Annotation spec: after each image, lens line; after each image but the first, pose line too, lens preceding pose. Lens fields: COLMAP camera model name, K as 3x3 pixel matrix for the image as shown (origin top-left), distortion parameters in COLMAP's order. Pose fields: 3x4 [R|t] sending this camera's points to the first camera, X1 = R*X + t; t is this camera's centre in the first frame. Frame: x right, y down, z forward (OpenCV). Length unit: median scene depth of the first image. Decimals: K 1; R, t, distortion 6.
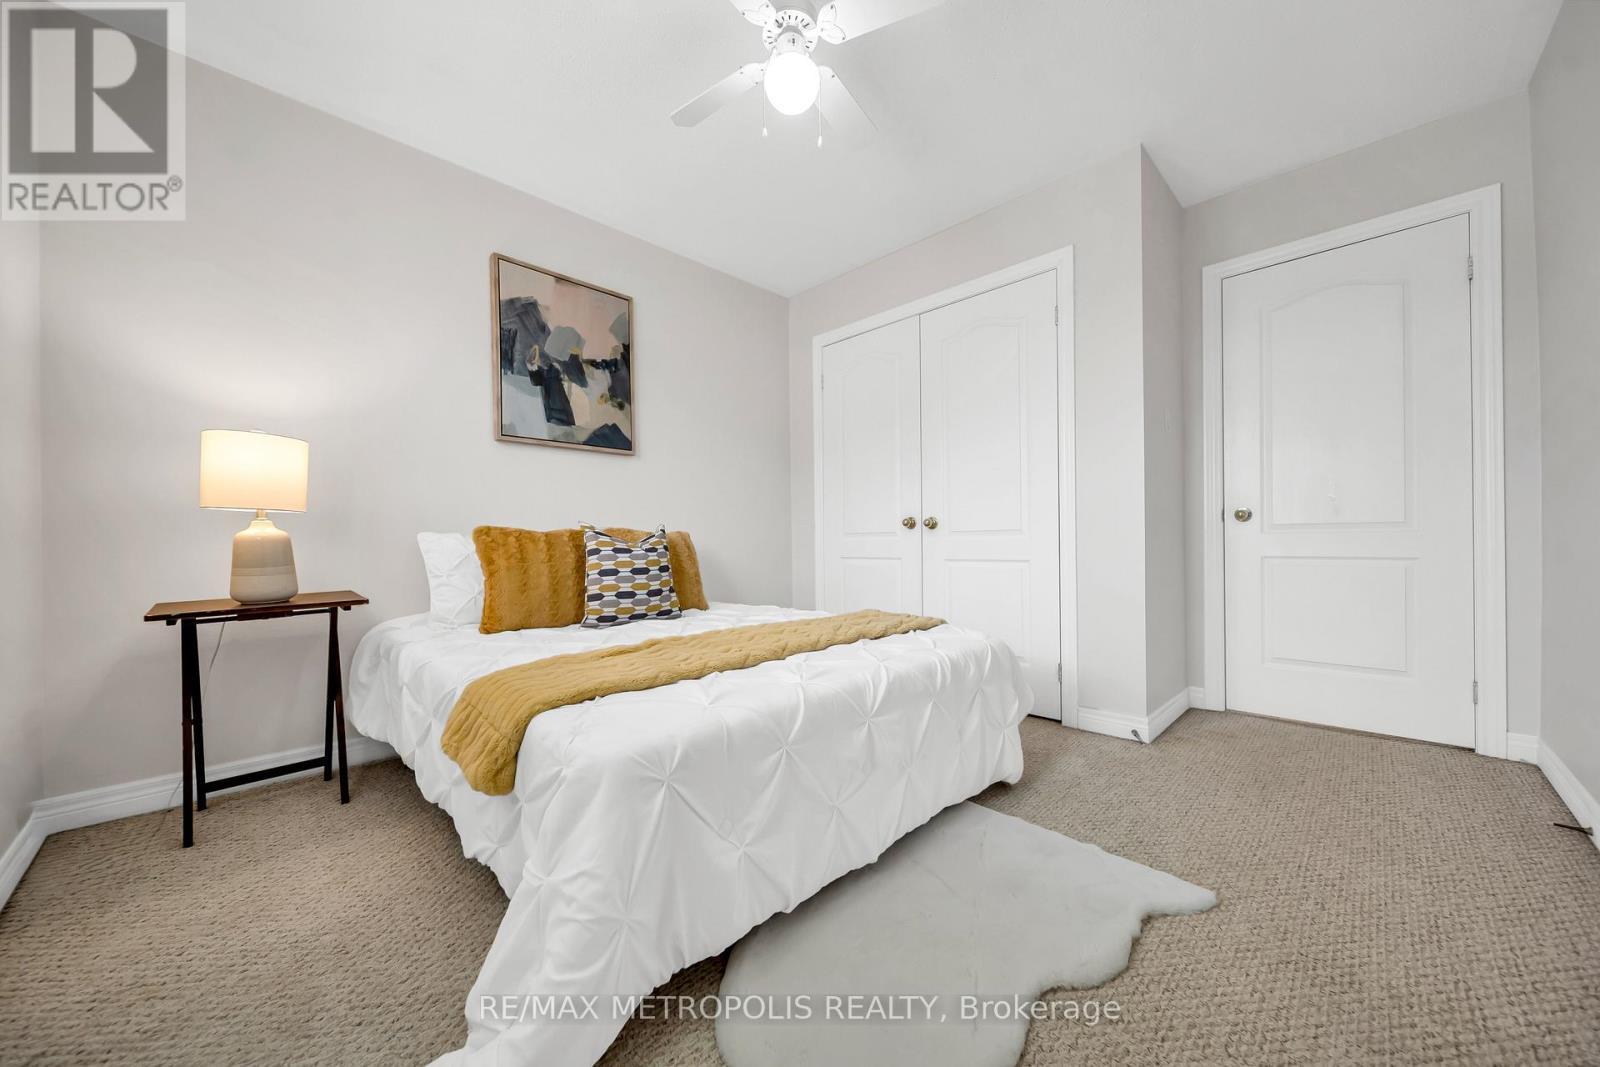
lens RADIAL K [[572.4, 0, 796.0], [0, 572.4, 539.8], [0, 0, 1]] dist [0.000488, -0.001653]
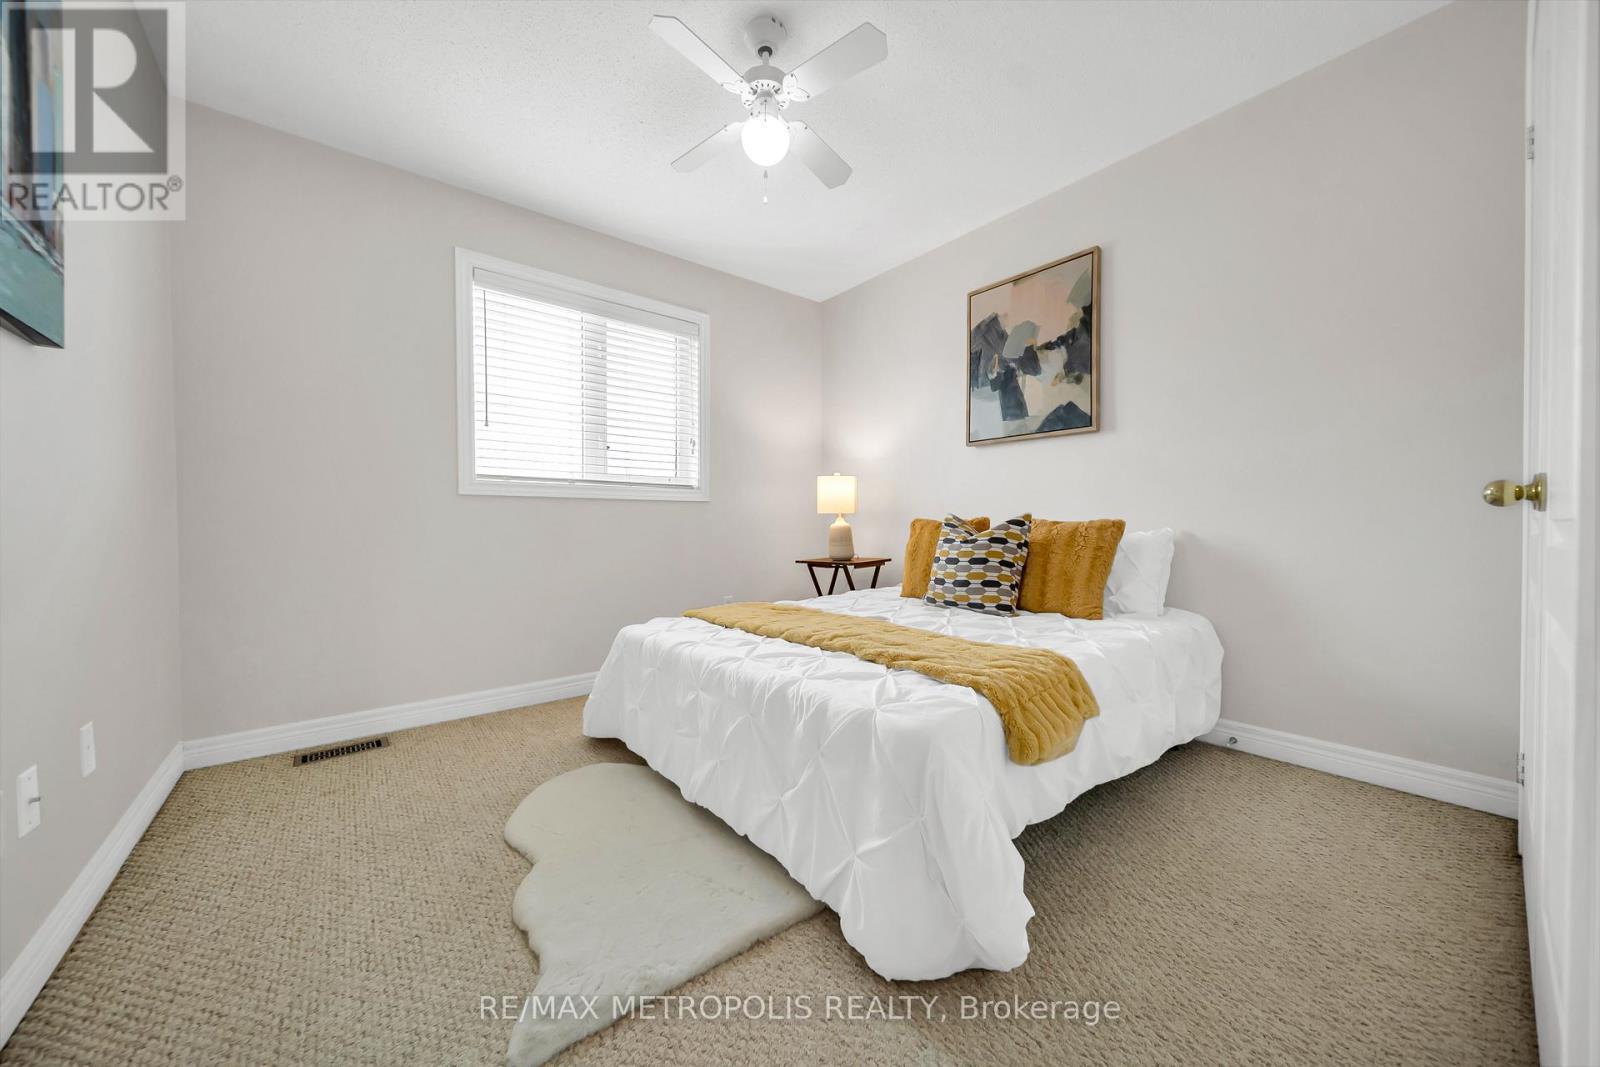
lens RADIAL K [[572.4, 0, 798.2], [0, 572.4, 530.5], [0, 0, 1]] dist [0.000488, -0.001653]
pose [[-0.101686, 0.020890, -0.994597, 0.692569], [0.011765, 0.999735, 0.019795, -0.021728], [0.994747, -0.009688, -0.101905, 0.712216]]
